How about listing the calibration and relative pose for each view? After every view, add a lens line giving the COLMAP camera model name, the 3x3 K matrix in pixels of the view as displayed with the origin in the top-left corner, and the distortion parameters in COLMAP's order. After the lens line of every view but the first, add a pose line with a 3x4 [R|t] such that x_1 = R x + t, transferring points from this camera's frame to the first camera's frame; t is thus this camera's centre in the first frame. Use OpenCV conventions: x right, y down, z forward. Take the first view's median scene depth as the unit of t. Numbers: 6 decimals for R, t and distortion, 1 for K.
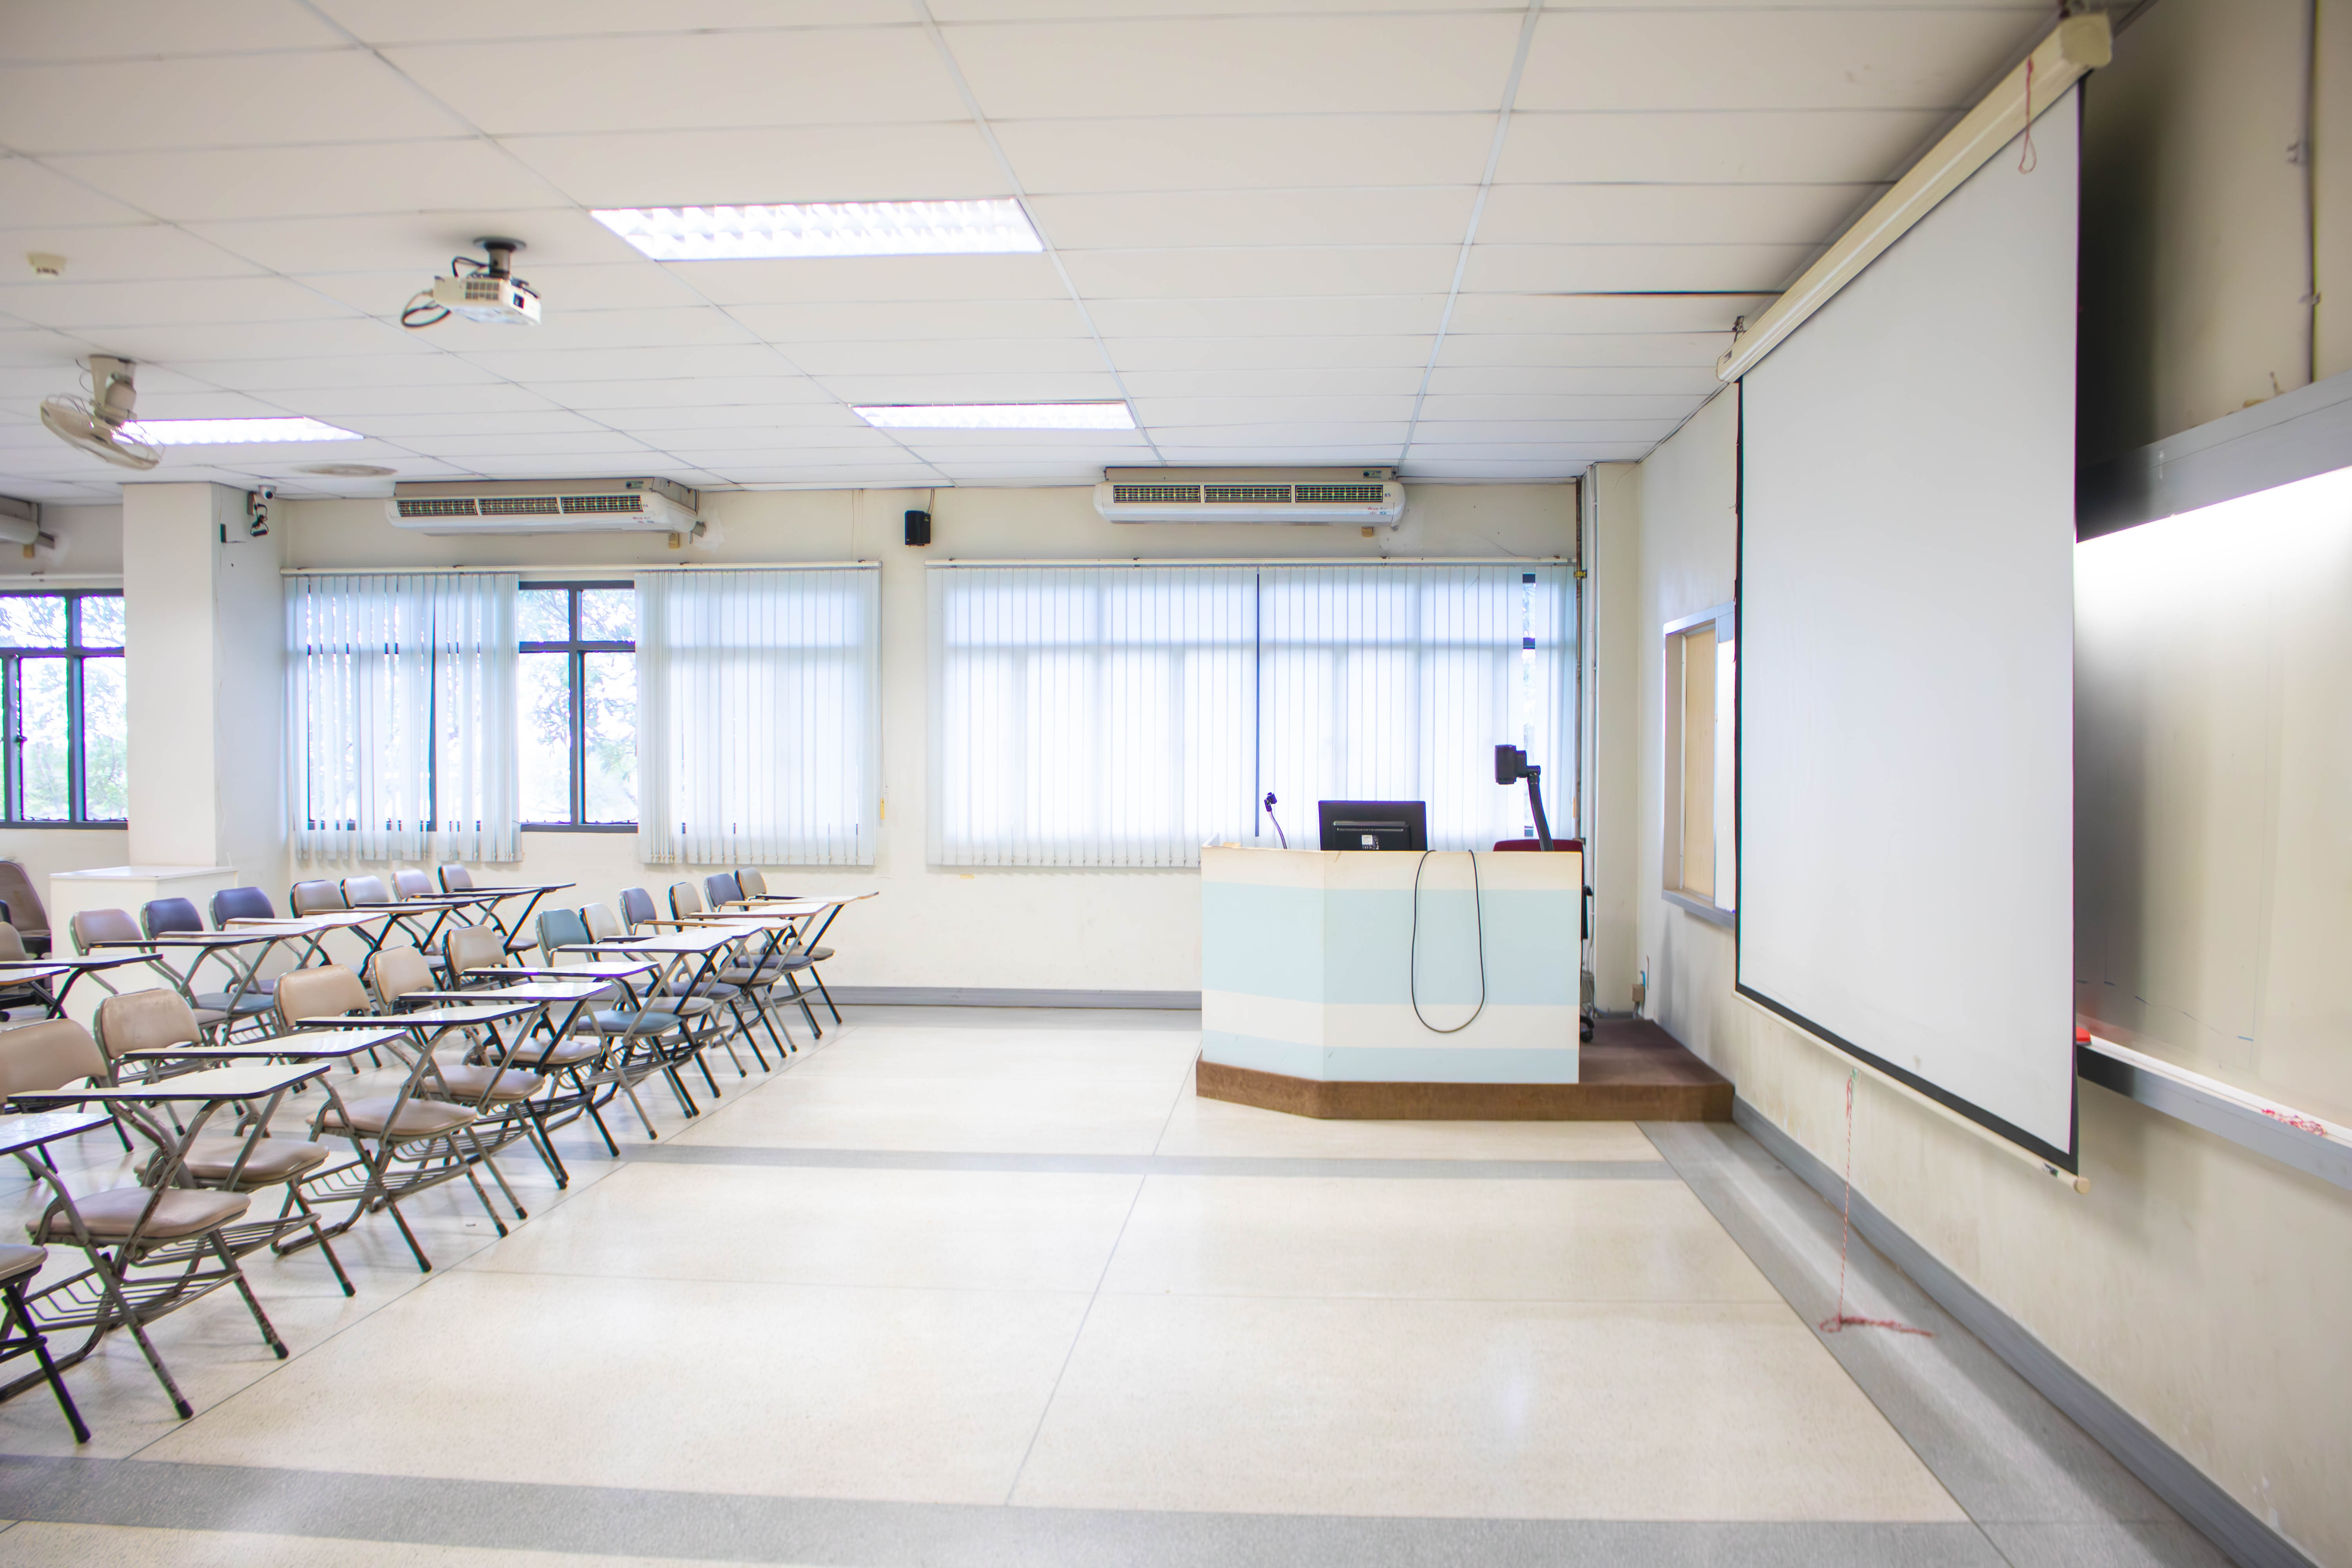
lens RADIAL K [[1952.9, 0, 1173.0], [0, 1952.9, 808.1], [0, 0, 1]] dist [-0.174189, 0.155304]
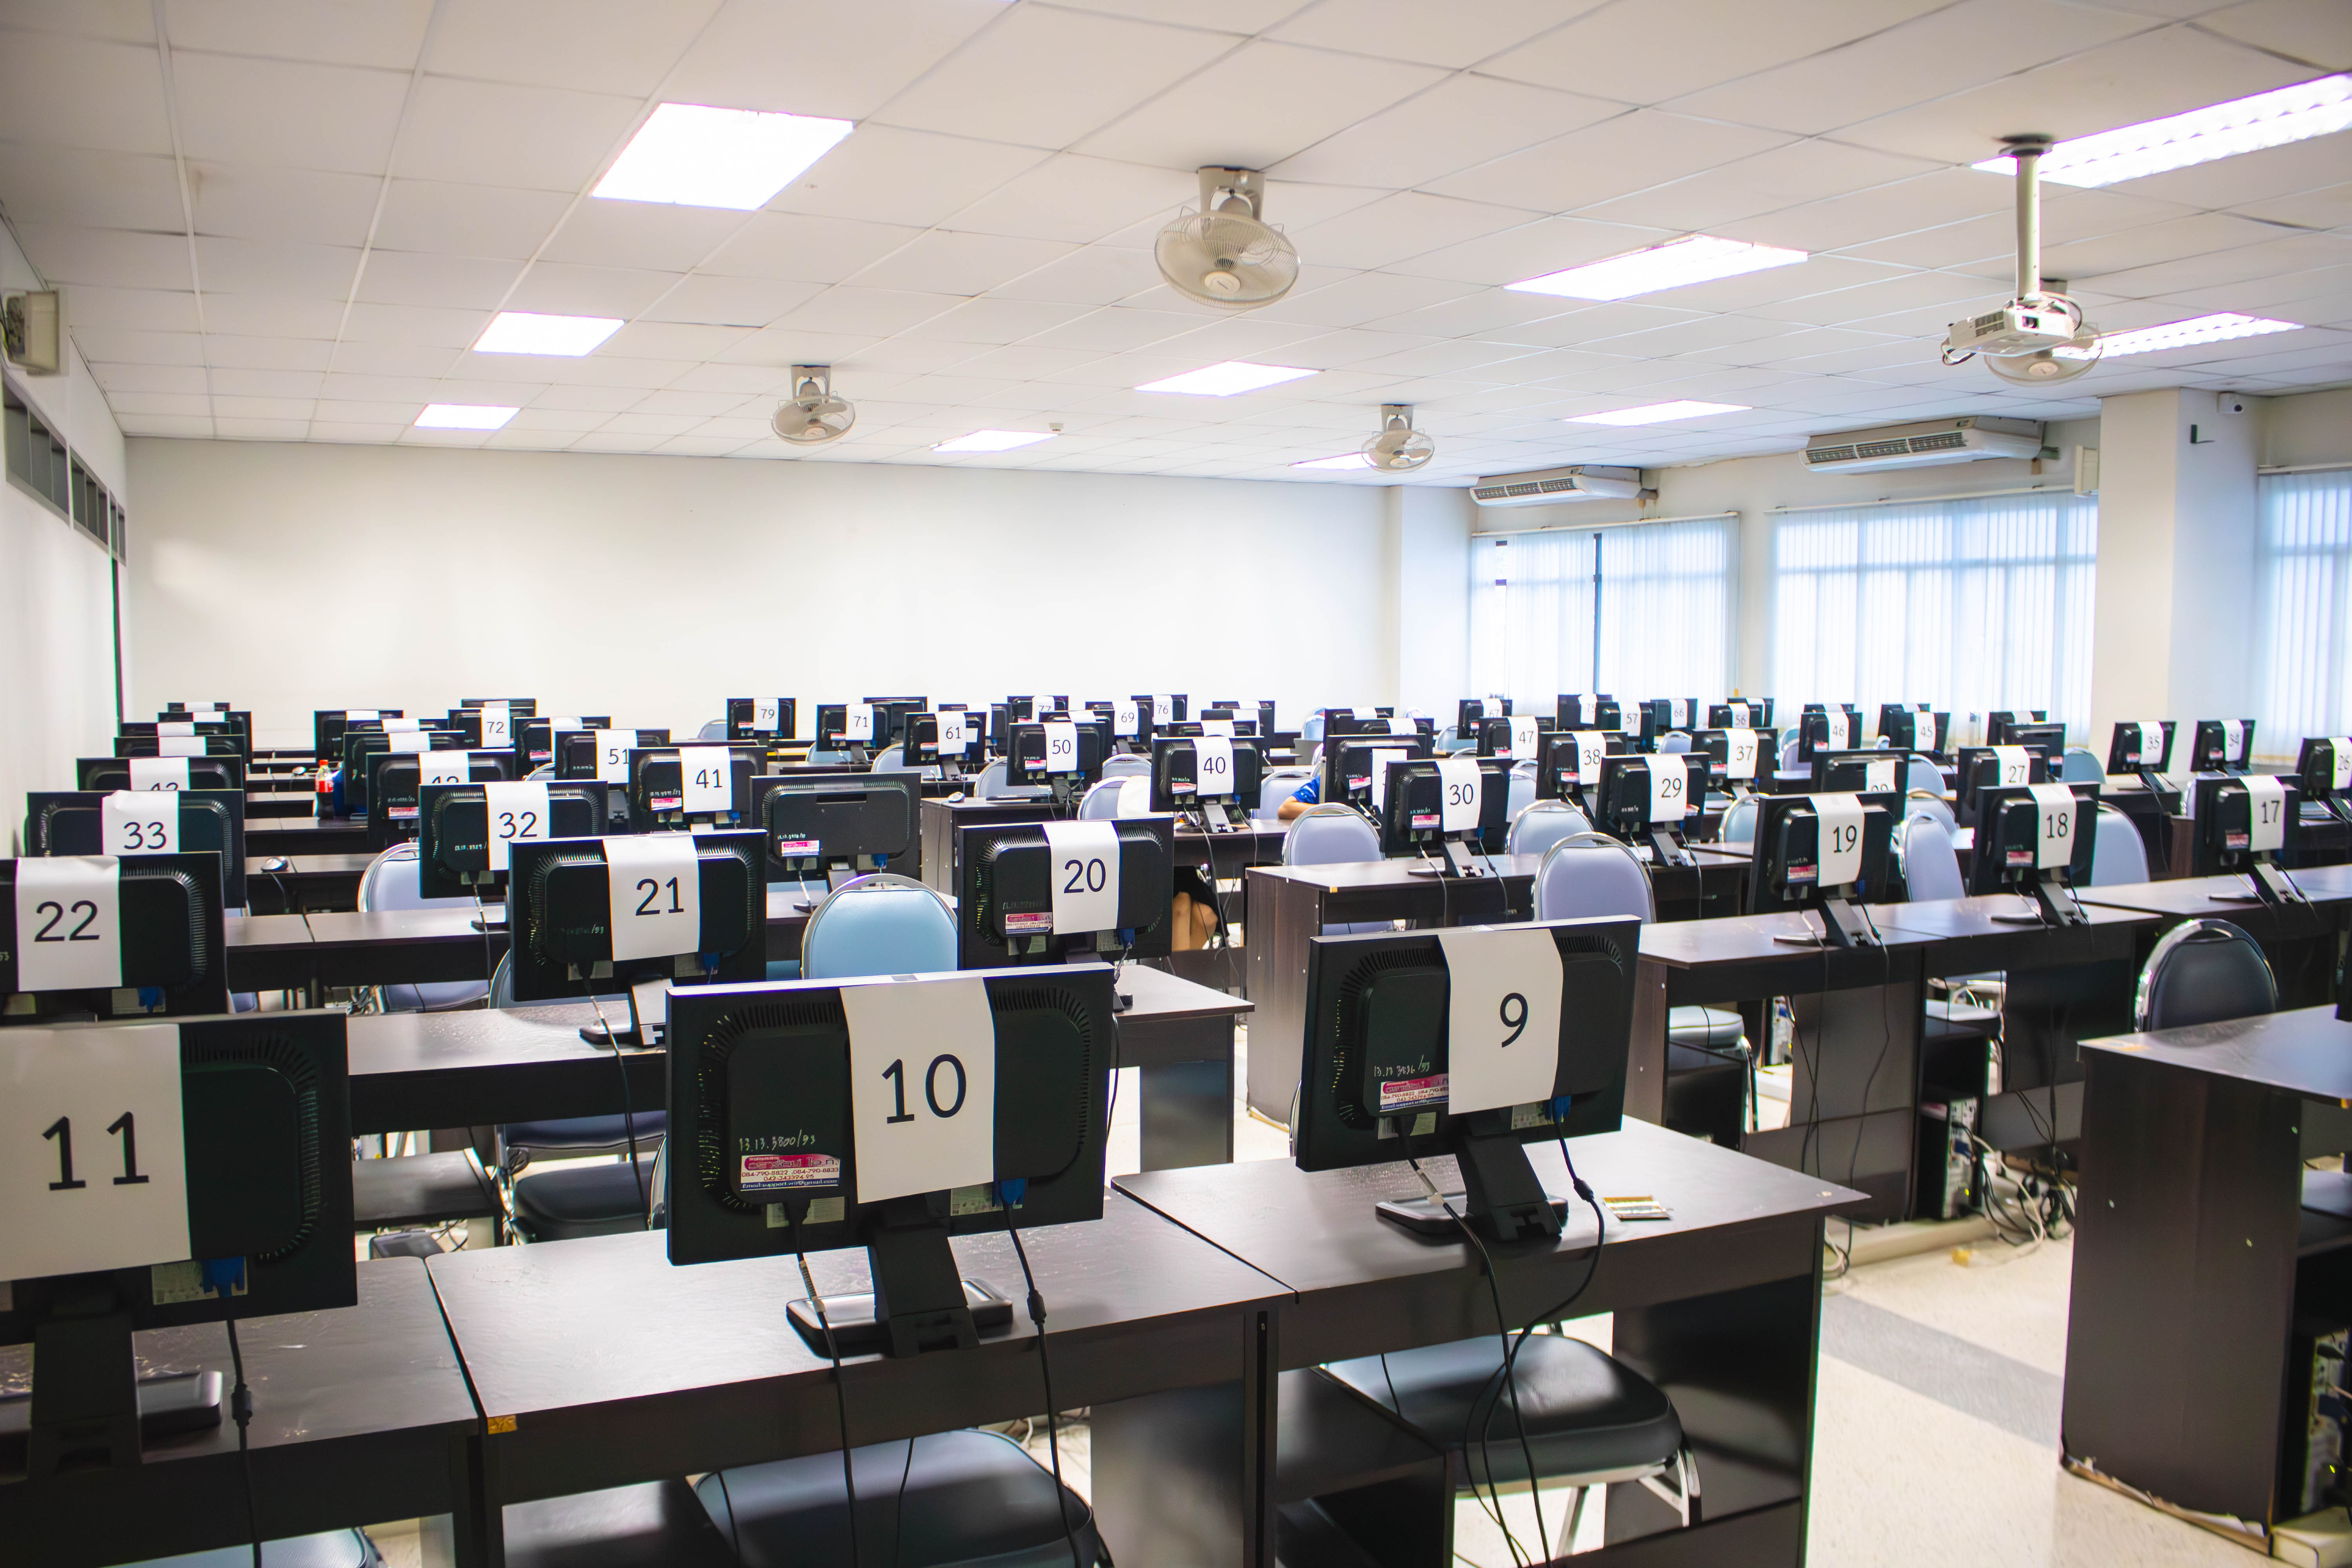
lens RADIAL K [[1952.9, 0, 1173.0], [0, 1952.9, 808.1], [0, 0, 1]] dist [-0.174189, 0.155304]
pose [[0.502448, 0.069116, -0.861840, 0.832917], [-0.021029, 0.997482, 0.067735, -0.000553], [0.864352, -0.015910, 0.502636, -0.034041]]
